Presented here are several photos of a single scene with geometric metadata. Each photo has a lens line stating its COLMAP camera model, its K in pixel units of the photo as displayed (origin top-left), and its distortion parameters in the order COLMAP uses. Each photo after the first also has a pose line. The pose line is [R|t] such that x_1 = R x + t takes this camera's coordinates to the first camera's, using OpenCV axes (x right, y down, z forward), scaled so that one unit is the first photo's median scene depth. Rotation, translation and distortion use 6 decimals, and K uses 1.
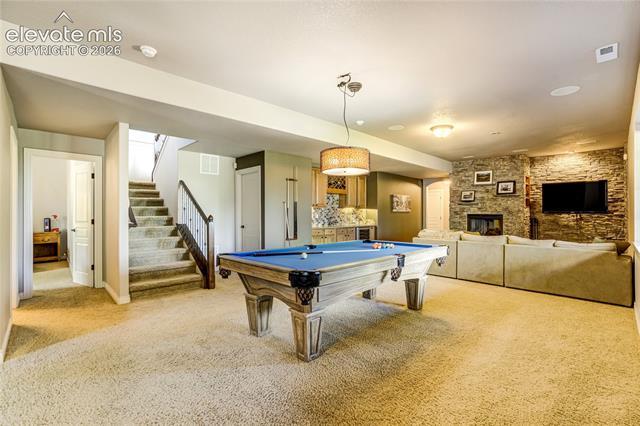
lens RADIAL K [[300.7, 0, 318.4], [0, 300.7, 212.5], [0, 0, 1]] dist [-0.010090, 0.002349]
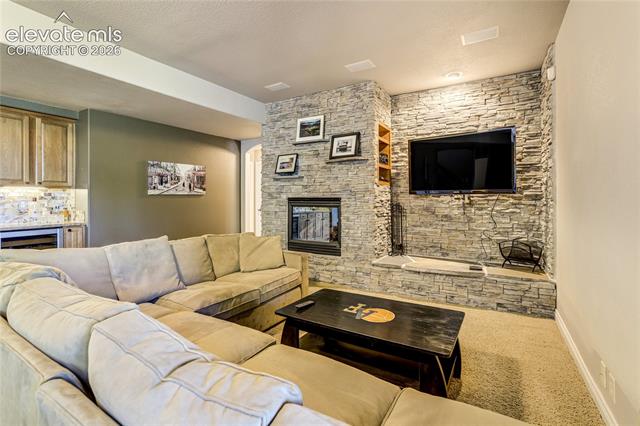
lens RADIAL K [[300.7, 0, 297.6], [0, 300.7, 204.0], [0, 0, 1]] dist [-0.010090, 0.002349]
pose [[0.980836, -0.015584, 0.194209, 0.436669], [0.012194, 0.999752, 0.018640, 0.007271], [-0.194451, -0.015914, 0.980783, 0.494416]]
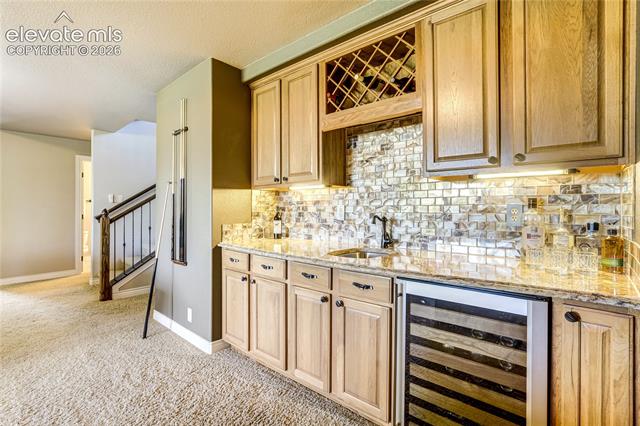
lens RADIAL K [[300.7, 0, 319.7], [0, 300.7, 210.0], [0, 0, 1]] dist [-0.010090, 0.002349]
pose [[0.071780, -0.001598, -0.997419, 0.296363], [0.000249, 0.999999, -0.001584, 0.008656], [0.997420, -0.000135, 0.071780, 0.899855]]
